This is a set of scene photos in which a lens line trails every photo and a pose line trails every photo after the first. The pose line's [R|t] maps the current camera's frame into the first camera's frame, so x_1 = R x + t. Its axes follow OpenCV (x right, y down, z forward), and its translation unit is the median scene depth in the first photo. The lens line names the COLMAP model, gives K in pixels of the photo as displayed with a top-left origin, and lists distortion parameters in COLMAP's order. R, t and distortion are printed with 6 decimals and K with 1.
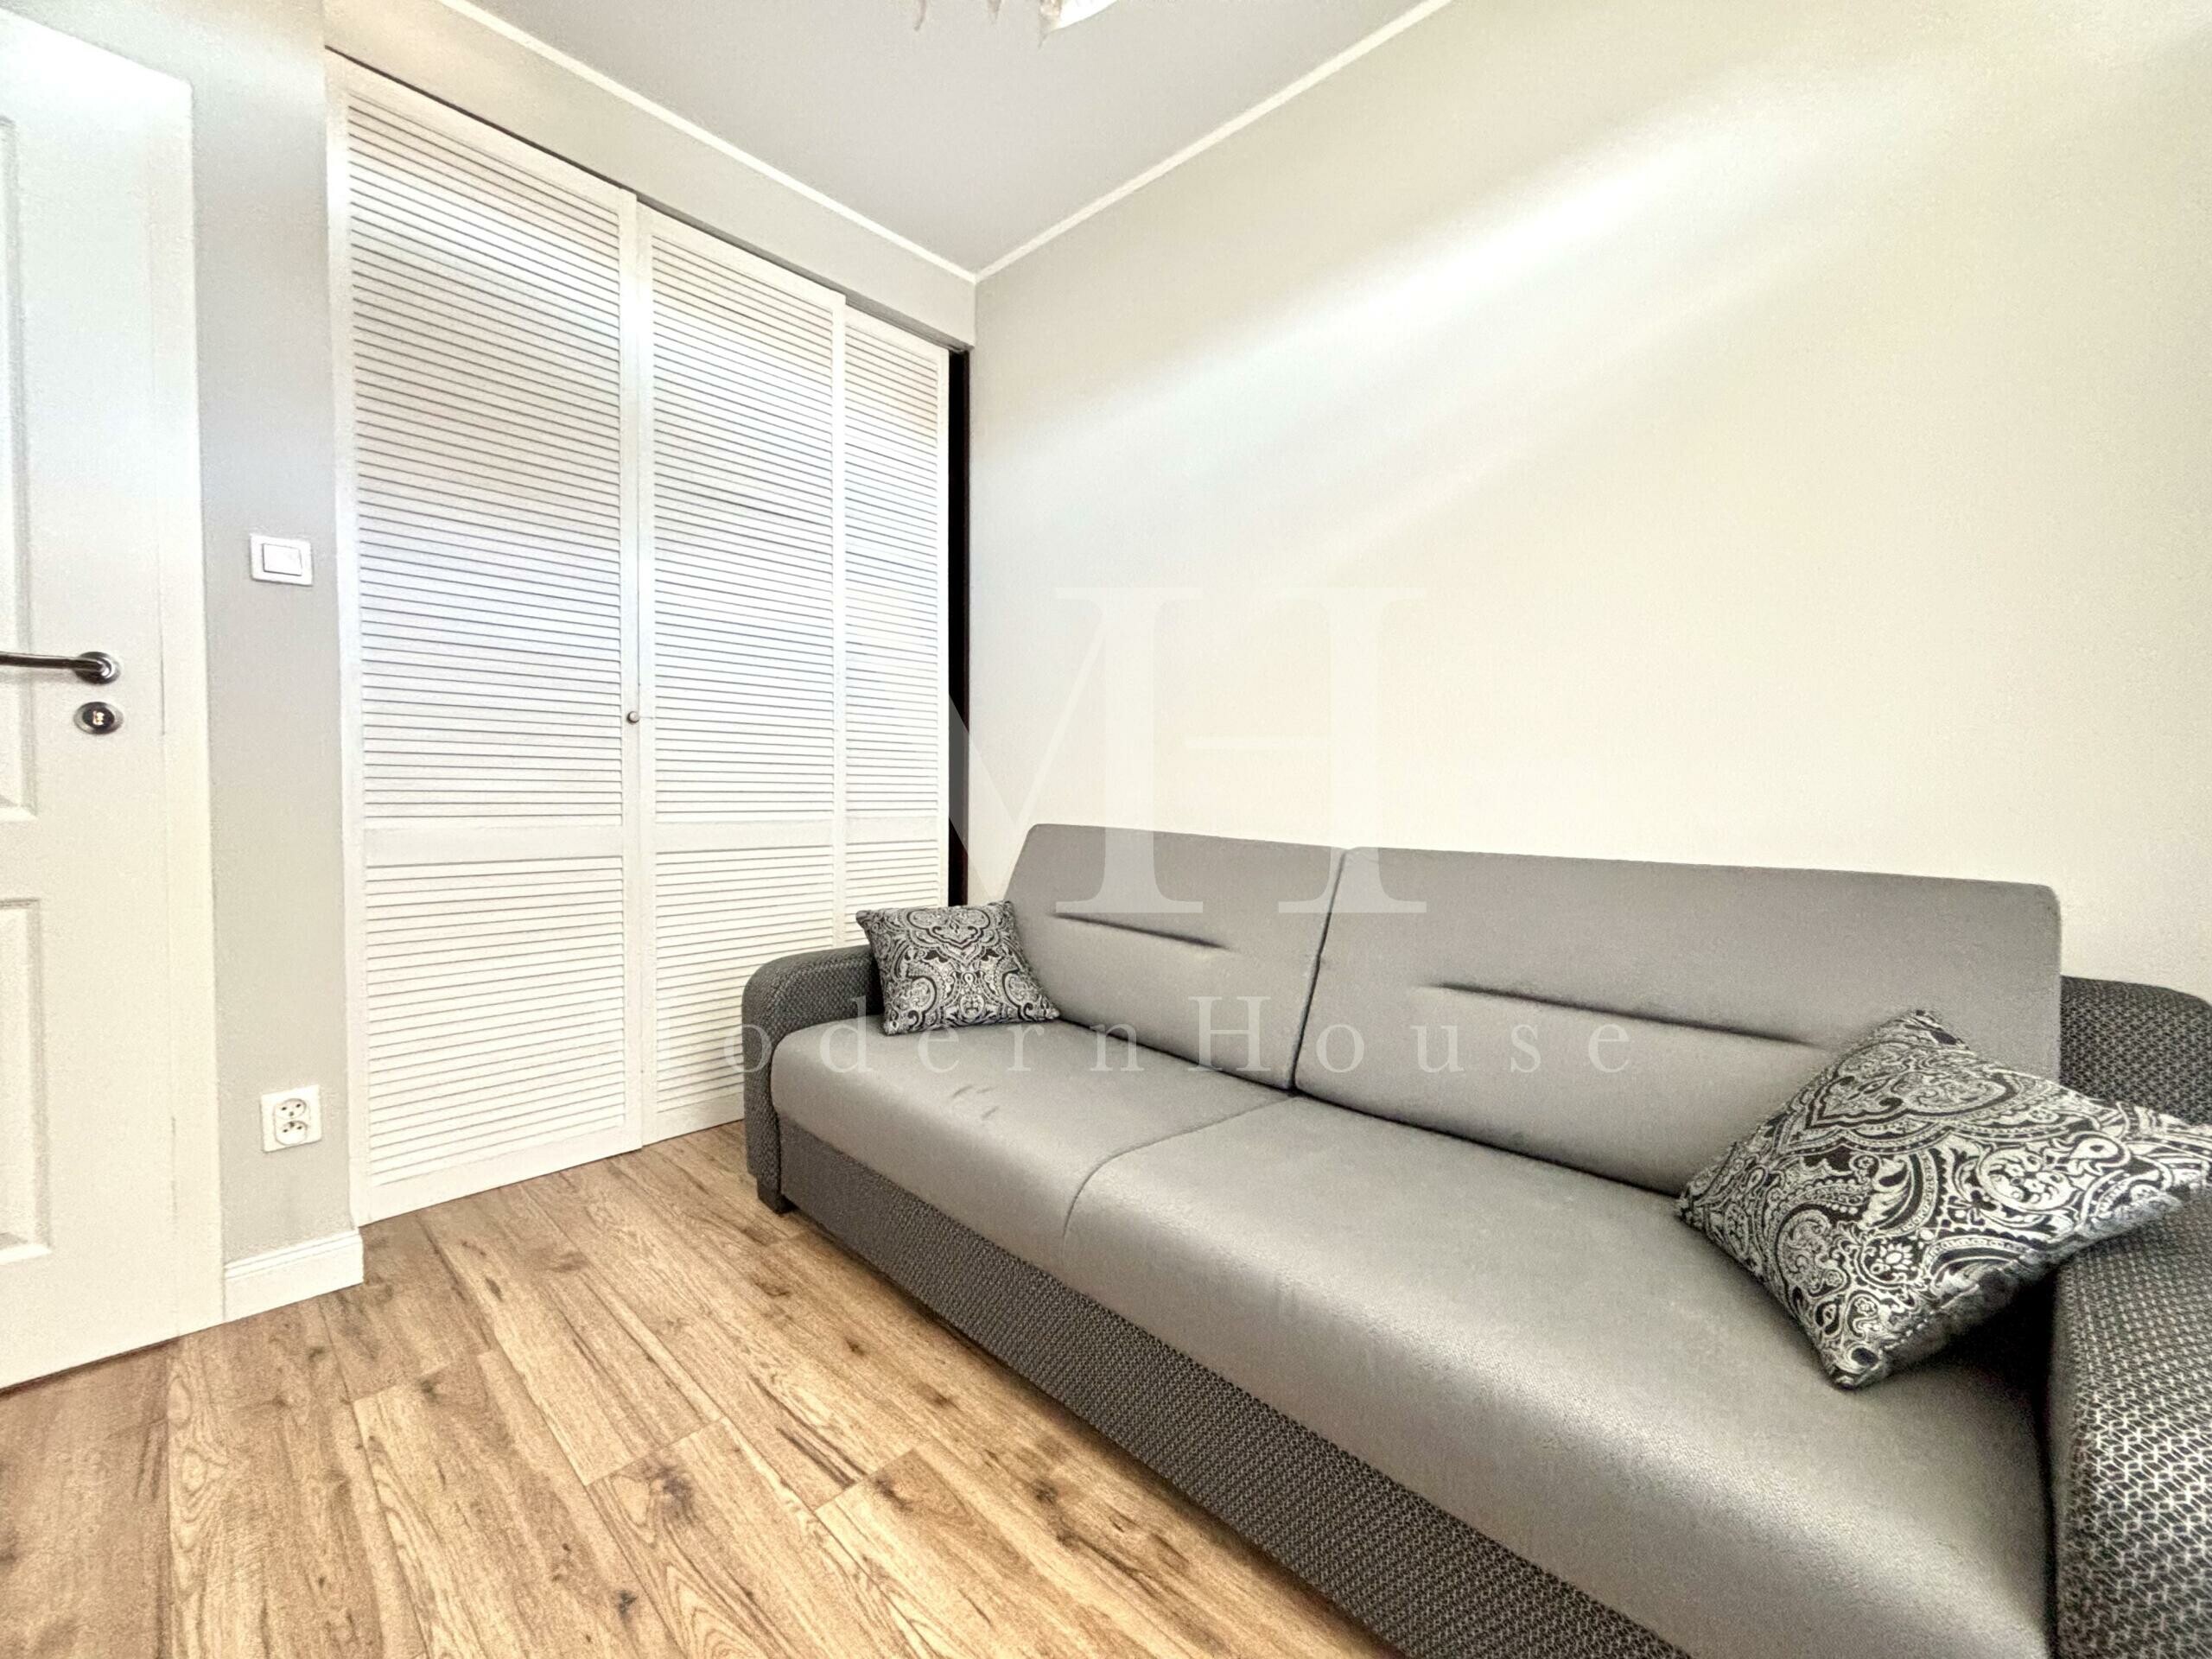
lens RADIAL K [[891.8, 0, 1104.1], [0, 891.8, 824.3], [0, 0, 1]] dist [-0.002694, 0.000476]
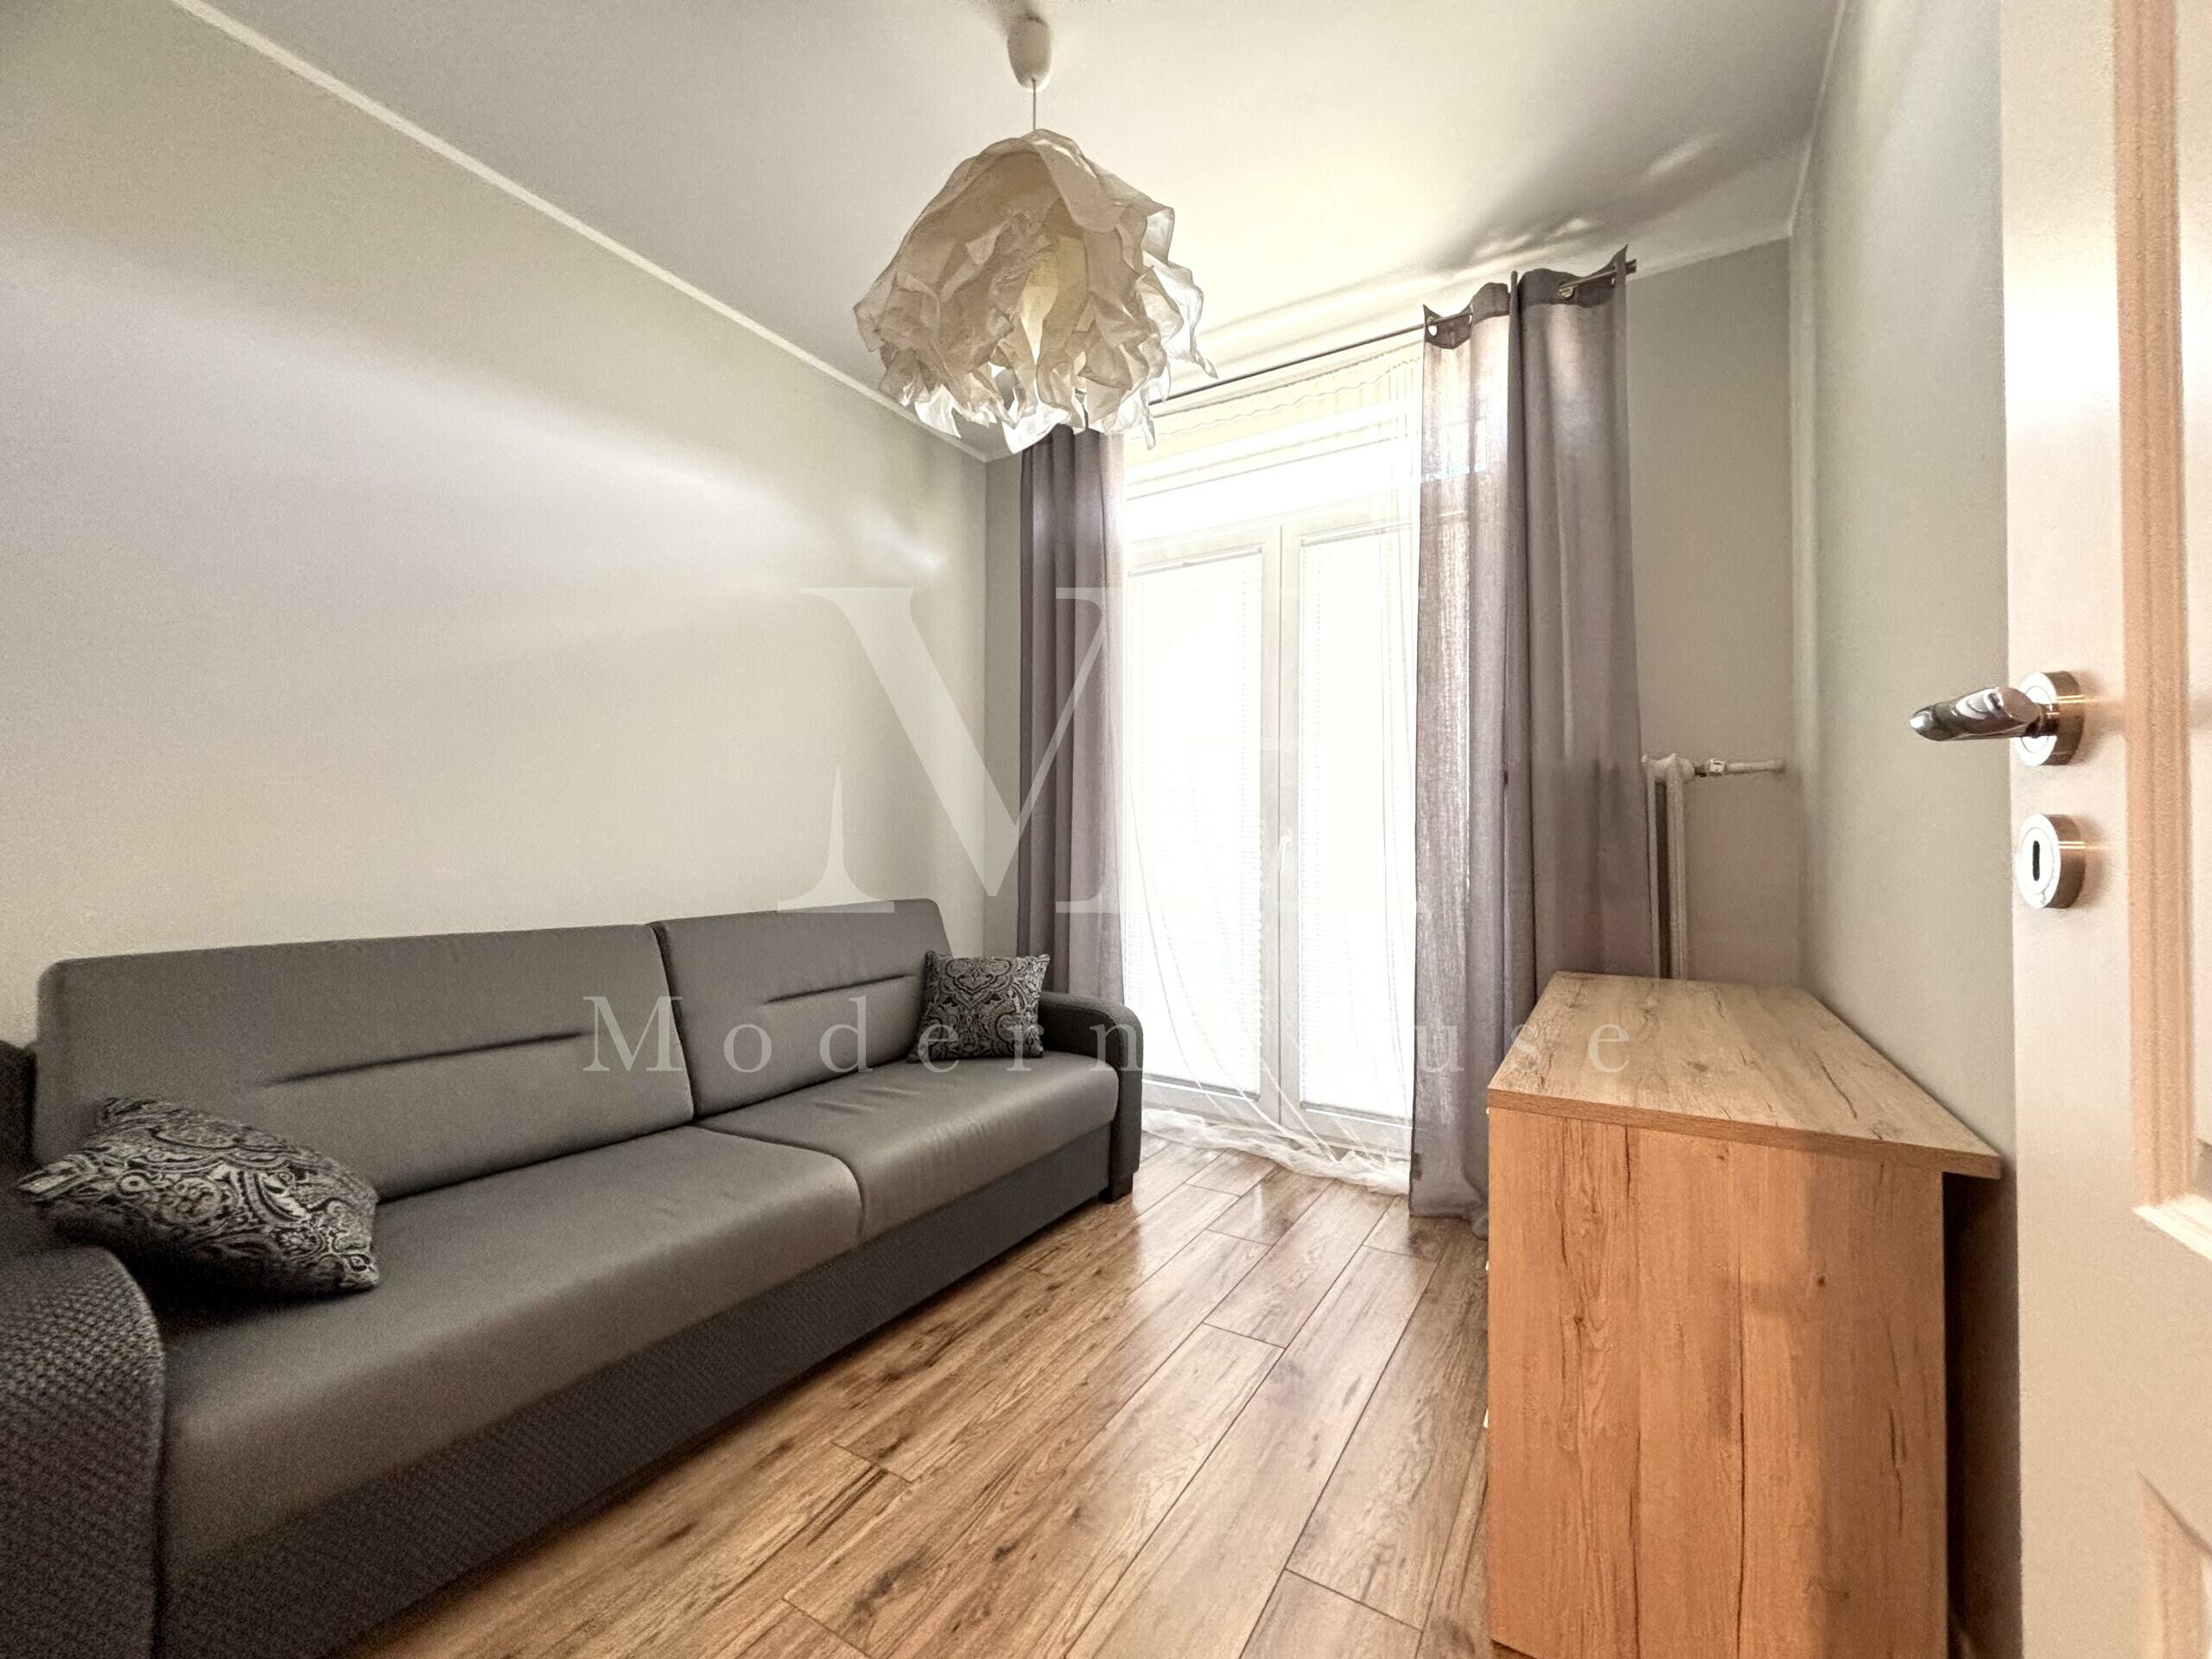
lens RADIAL K [[891.8, 0, 1111.0], [0, 891.8, 810.5], [0, 0, 1]] dist [-0.002694, 0.000476]
pose [[-0.206003, 0.006258, 0.978531, -1.569629], [0.025744, 0.999668, -0.000974, -0.160870], [-0.978213, 0.024991, -0.206096, 0.930882]]
